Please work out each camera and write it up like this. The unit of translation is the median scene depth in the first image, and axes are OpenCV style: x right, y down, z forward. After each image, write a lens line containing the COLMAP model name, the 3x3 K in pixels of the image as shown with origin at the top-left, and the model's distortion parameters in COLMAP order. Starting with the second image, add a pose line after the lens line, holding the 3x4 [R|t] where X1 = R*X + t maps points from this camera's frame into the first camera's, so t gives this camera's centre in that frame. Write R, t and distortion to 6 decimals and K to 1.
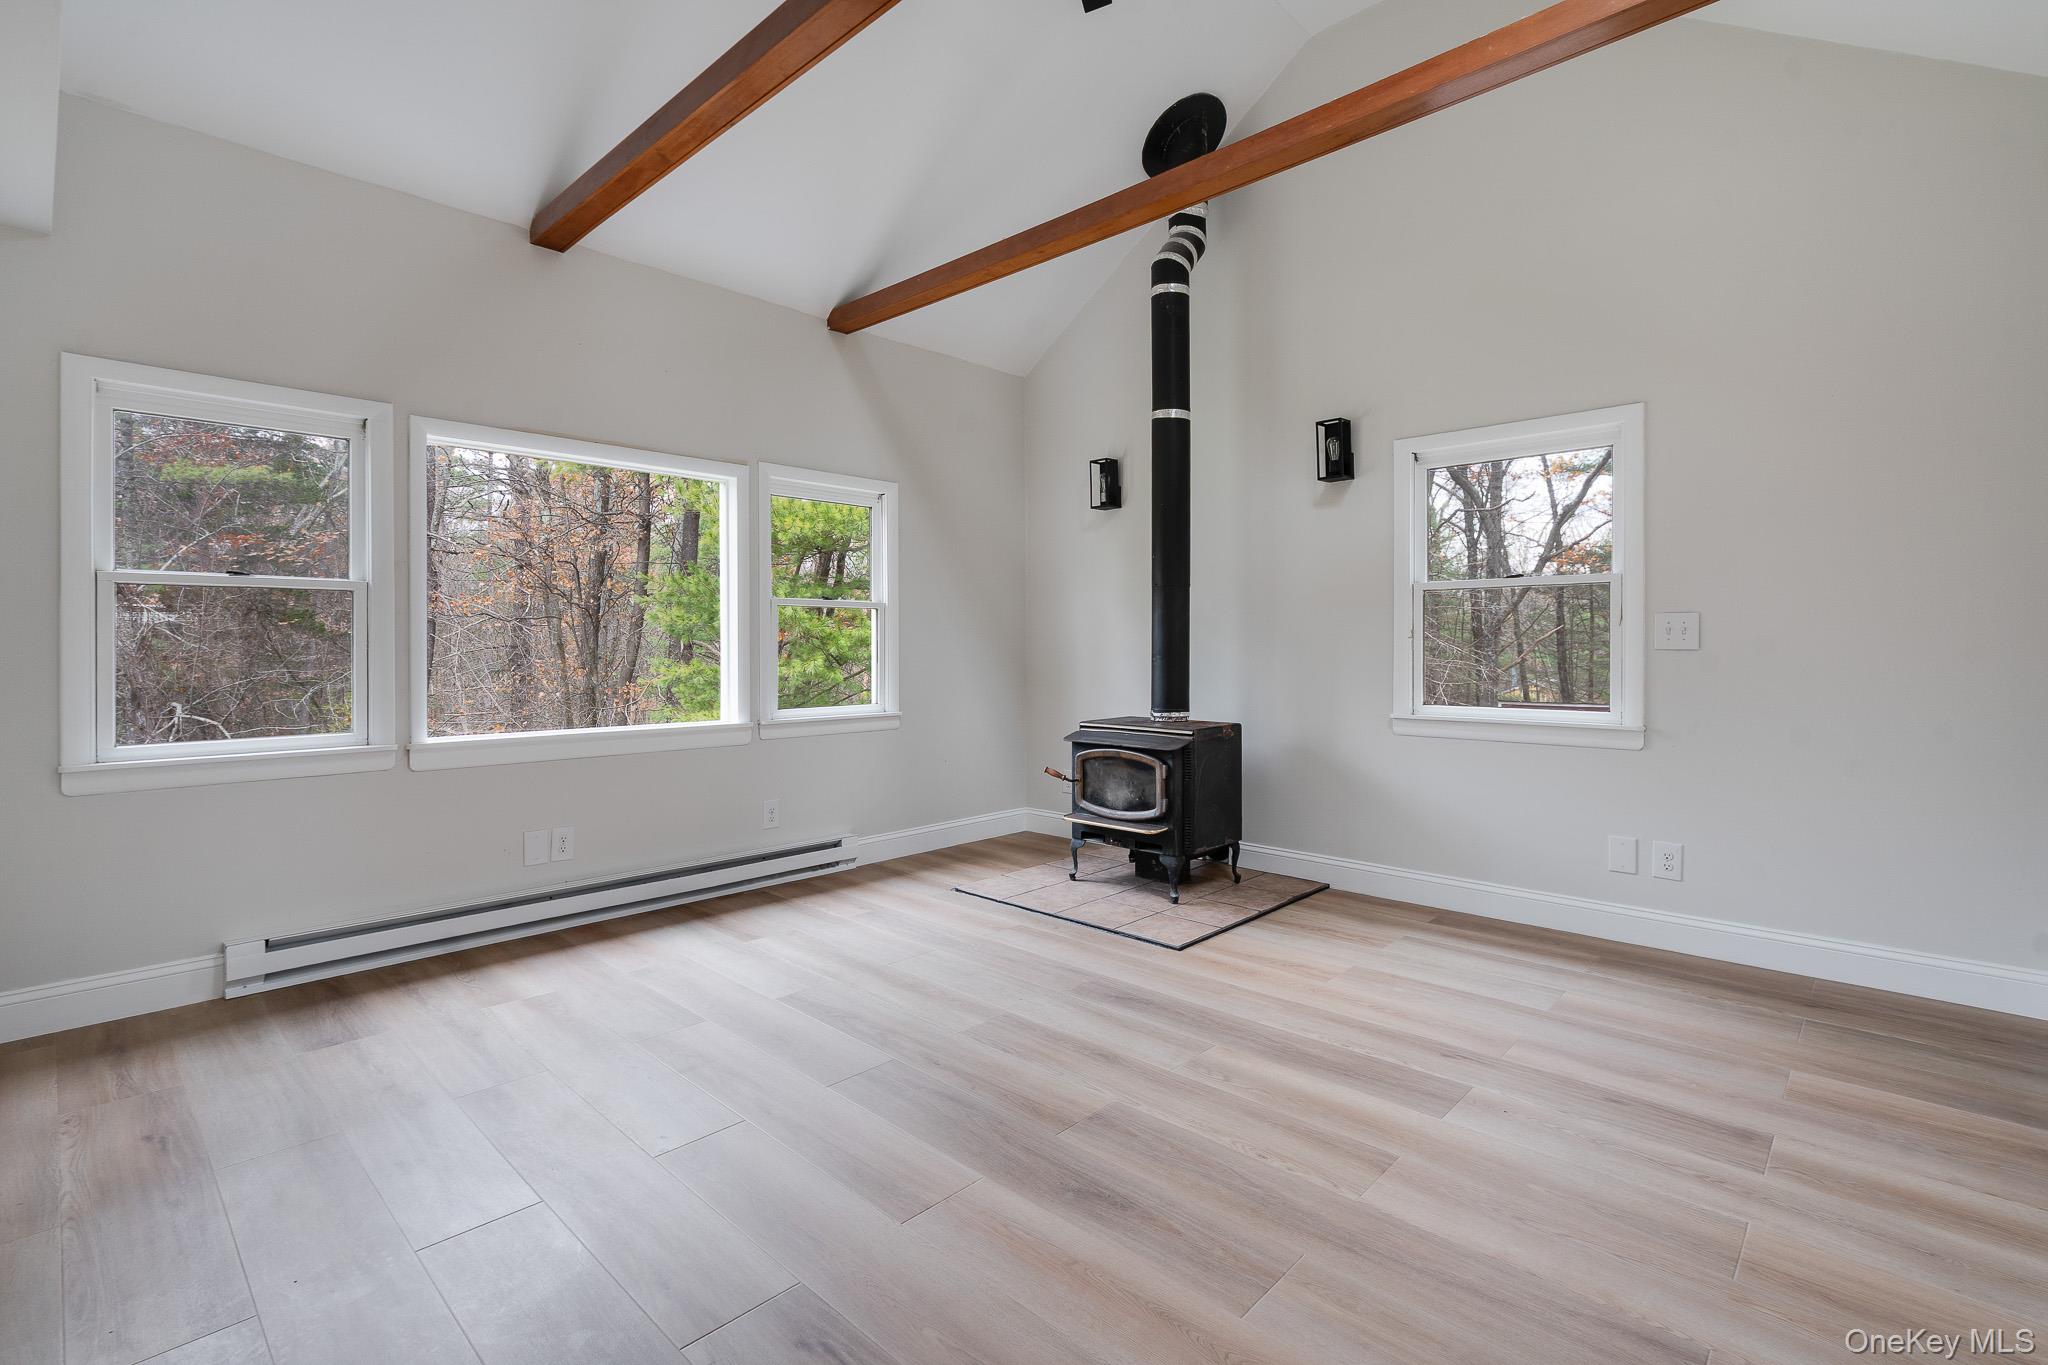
lens RADIAL K [[937.4, 0, 1029.3], [0, 937.4, 663.5], [0, 0, 1]] dist [-0.009144, 0.000853]
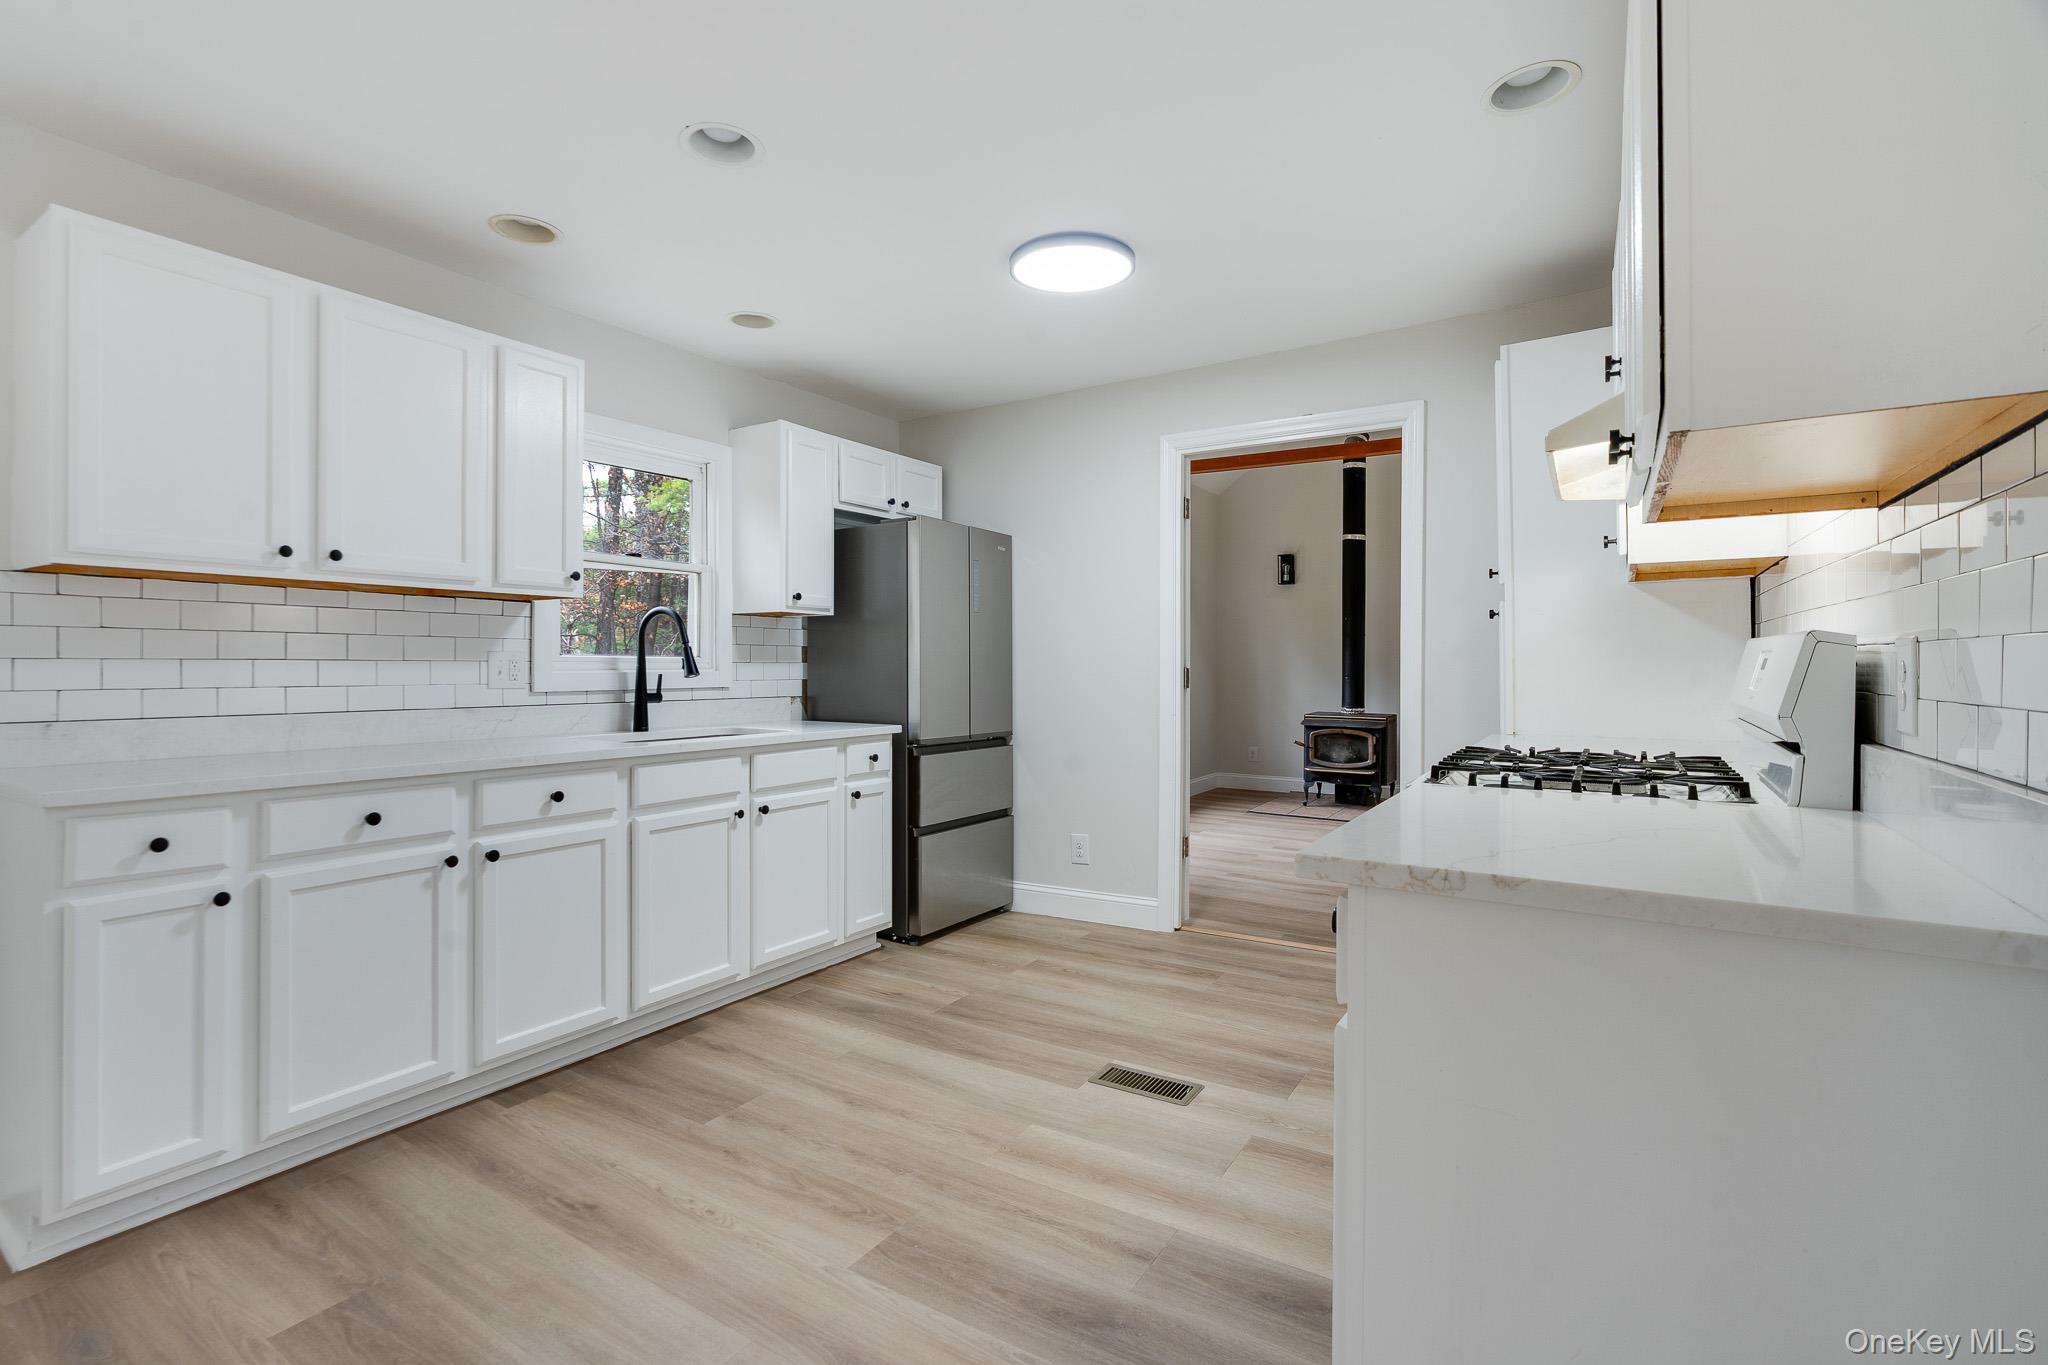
lens RADIAL K [[937.4, 0, 1016.3], [0, 937.4, 674.0], [0, 0, 1]] dist [-0.009144, 0.000853]
pose [[0.980603, -0.000471, 0.196002, -1.048340], [0.000411, 1.000000, 0.000348, -0.016807], [-0.196002, -0.000261, 0.980603, -0.755172]]
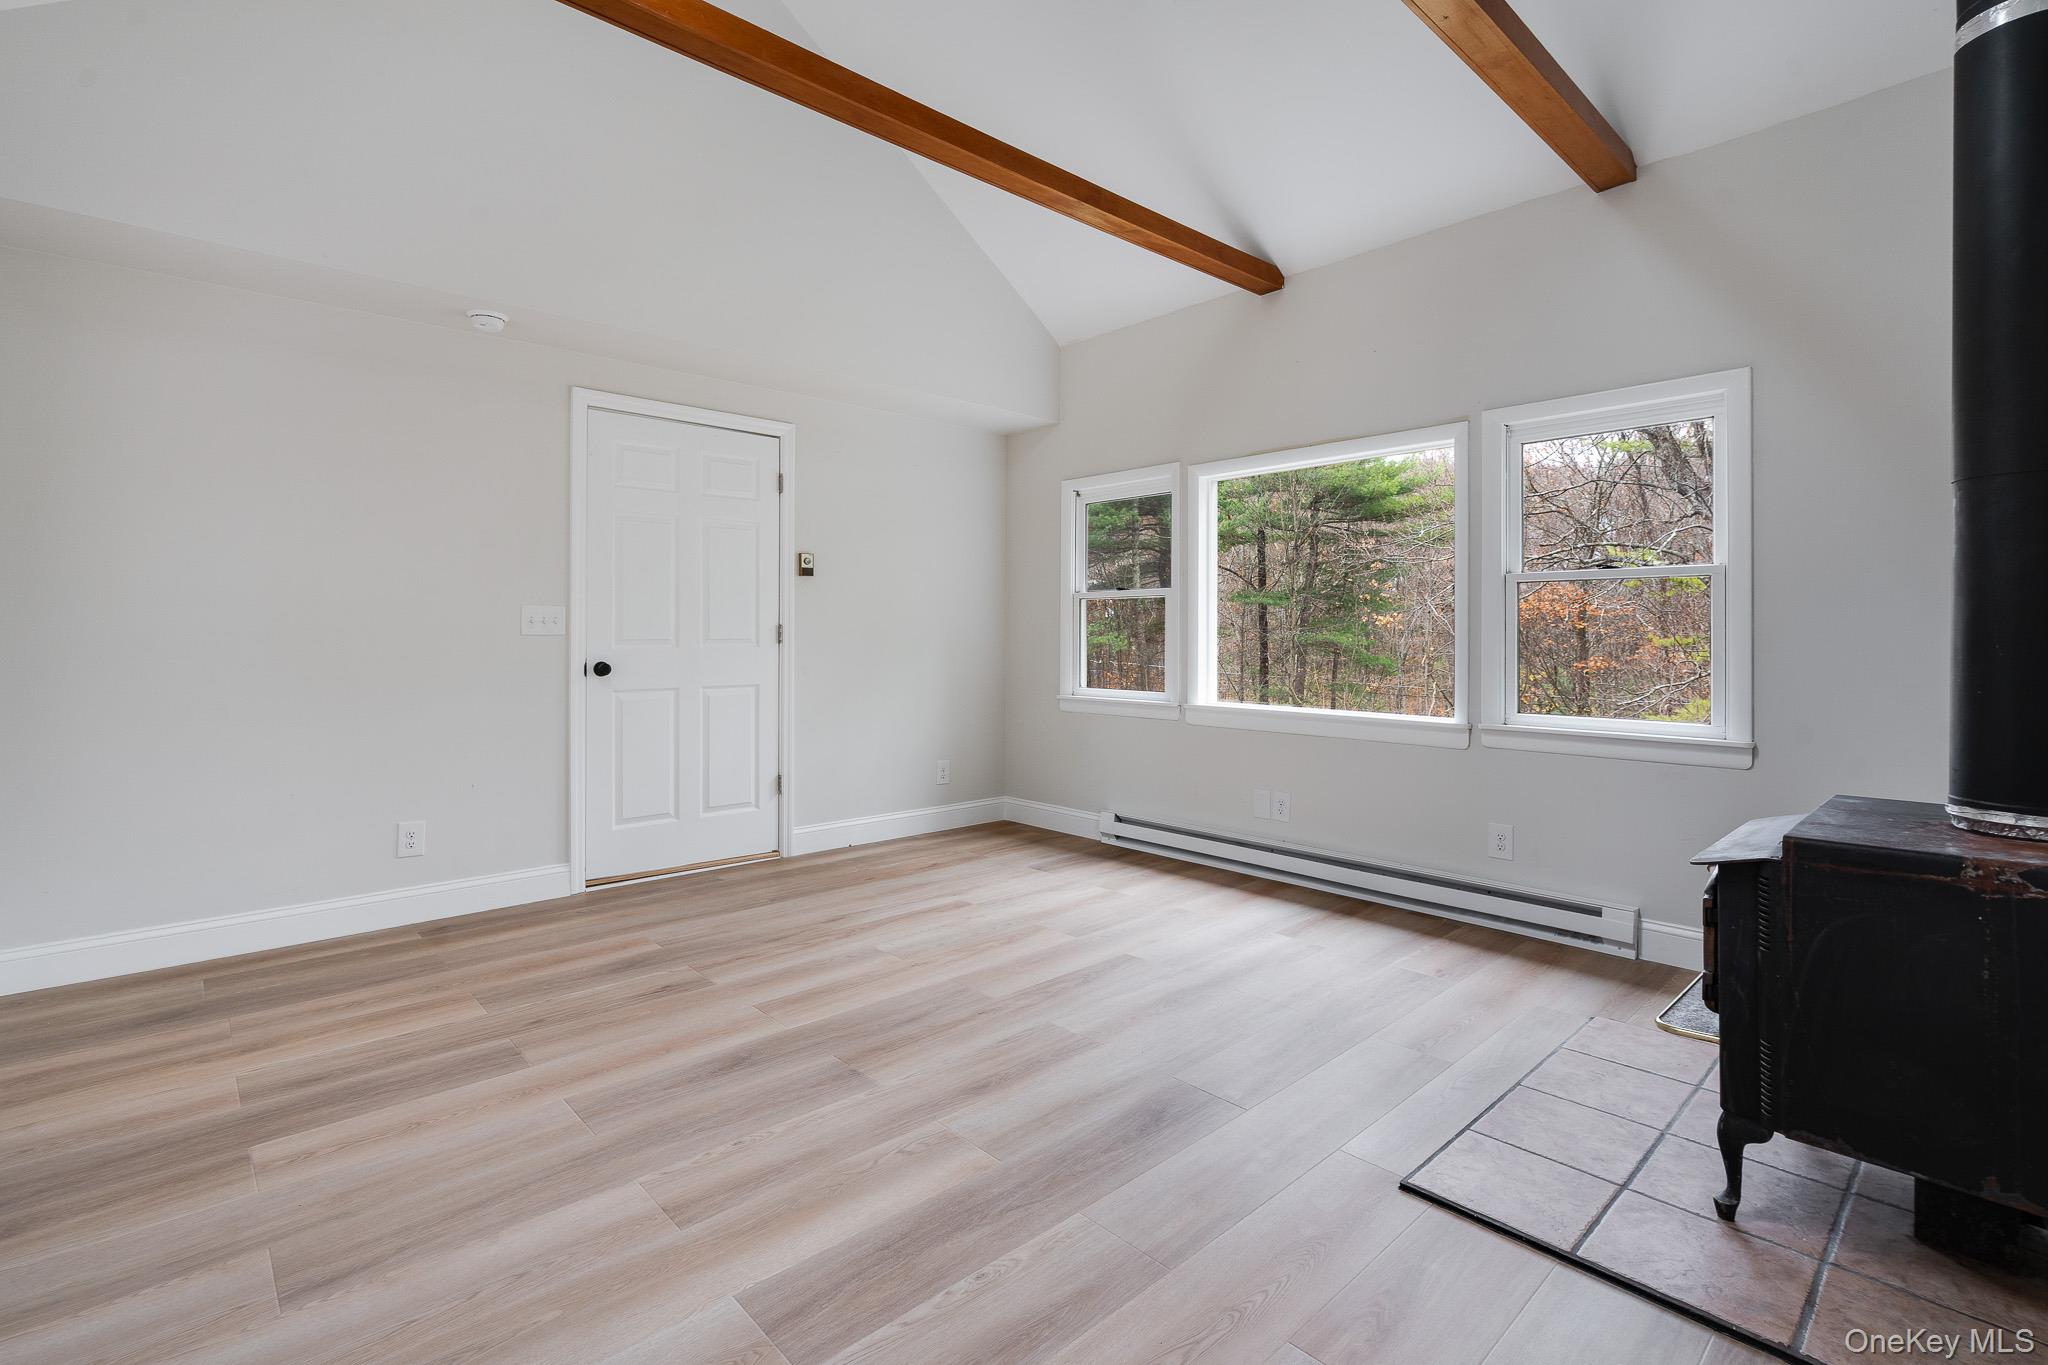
lens RADIAL K [[937.4, 0, 981.7], [0, 937.4, 638.7], [0, 0, 1]] dist [-0.009144, 0.000853]
pose [[-0.094105, 0.004835, -0.995551, 0.730933], [-0.018566, 0.999806, 0.006611, -0.013852], [0.995389, 0.019106, -0.093997, 0.807103]]
